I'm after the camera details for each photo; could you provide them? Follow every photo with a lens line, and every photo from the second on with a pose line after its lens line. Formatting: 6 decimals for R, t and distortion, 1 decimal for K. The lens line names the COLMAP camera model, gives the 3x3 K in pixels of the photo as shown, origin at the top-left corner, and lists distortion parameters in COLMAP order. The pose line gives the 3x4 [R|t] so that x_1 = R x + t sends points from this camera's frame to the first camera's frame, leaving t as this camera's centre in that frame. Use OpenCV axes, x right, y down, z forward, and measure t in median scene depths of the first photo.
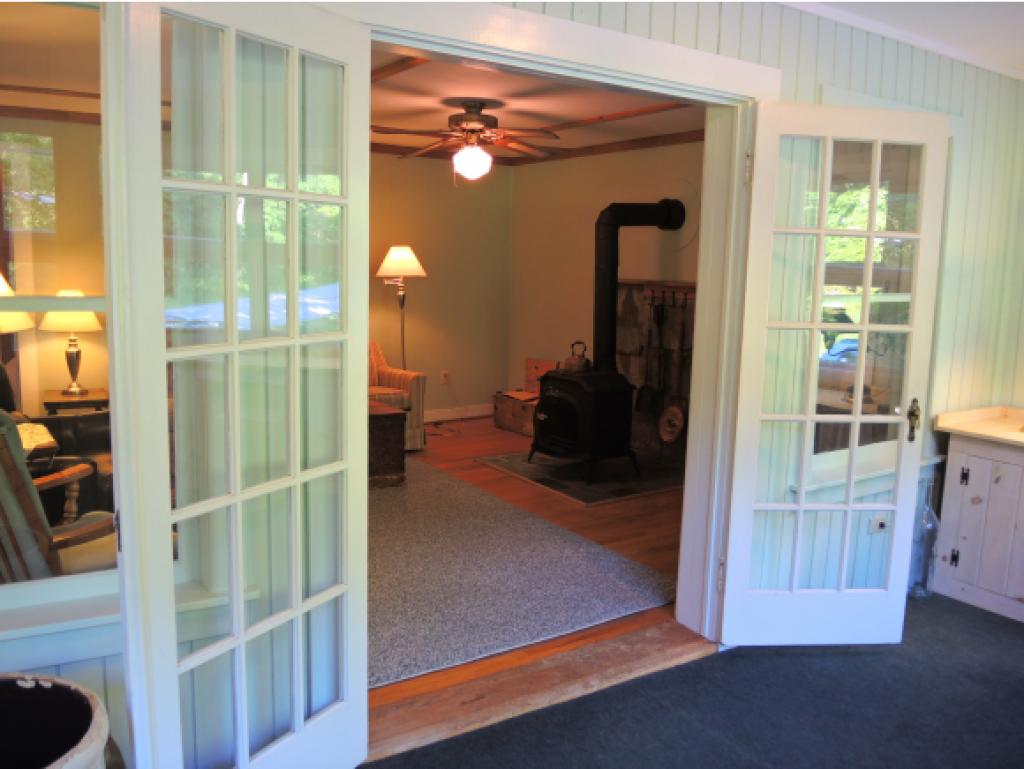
lens RADIAL K [[855.9, 0, 512.0], [0, 855.9, 384.5], [0, 0, 1]] dist [-0.071265, 0.003616]
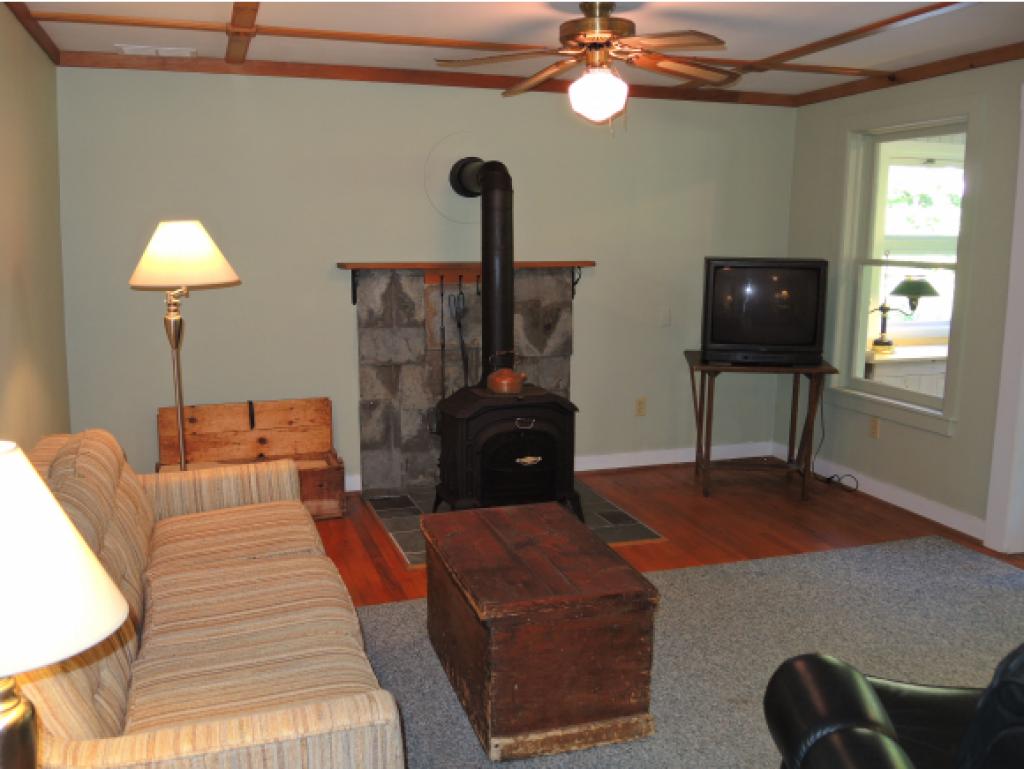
lens RADIAL K [[920.2, 0, 512.0], [0, 920.2, 384.5], [0, 0, 1]] dist [-0.037684, -0.002962]
pose [[0.266627, -0.179381, 0.946960, -1.069201], [0.145789, 0.978728, 0.144351, -0.214201], [-0.952710, 0.099569, 0.287107, 1.228955]]
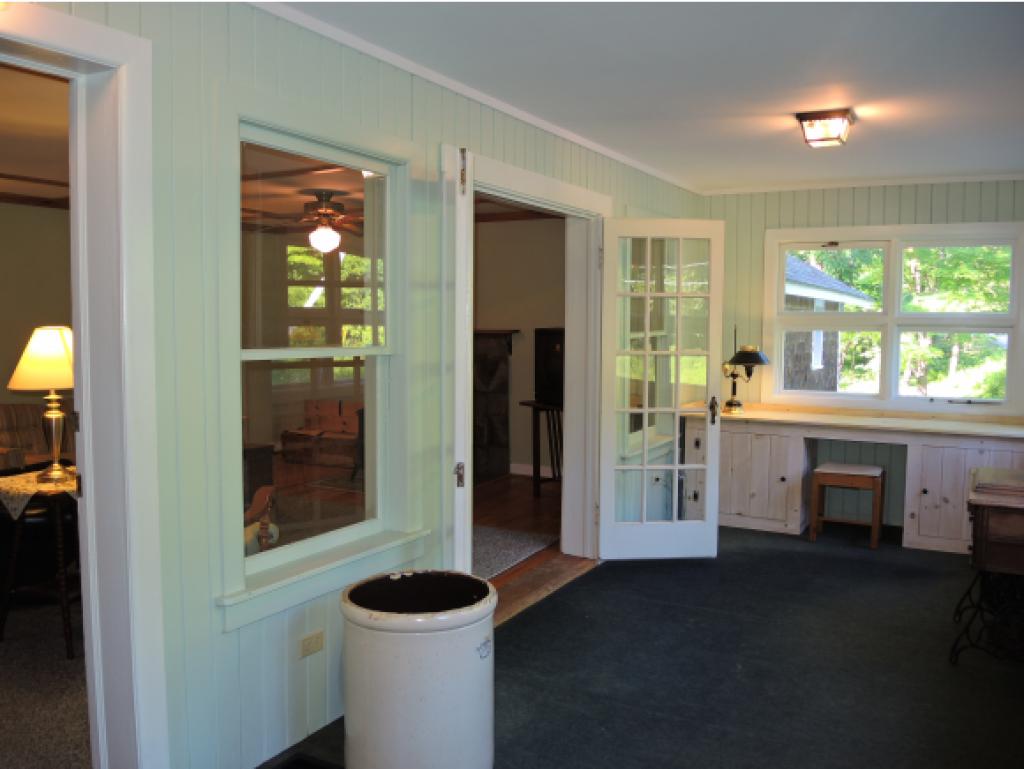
lens RADIAL K [[855.9, 0, 512.0], [0, 855.9, 384.5], [0, 0, 1]] dist [-0.071265, 0.003616]
pose [[0.890448, -0.062356, 0.450793, -0.529644], [0.087292, 0.995578, -0.034715, 0.026047], [-0.446635, 0.070263, 0.891953, -0.312569]]
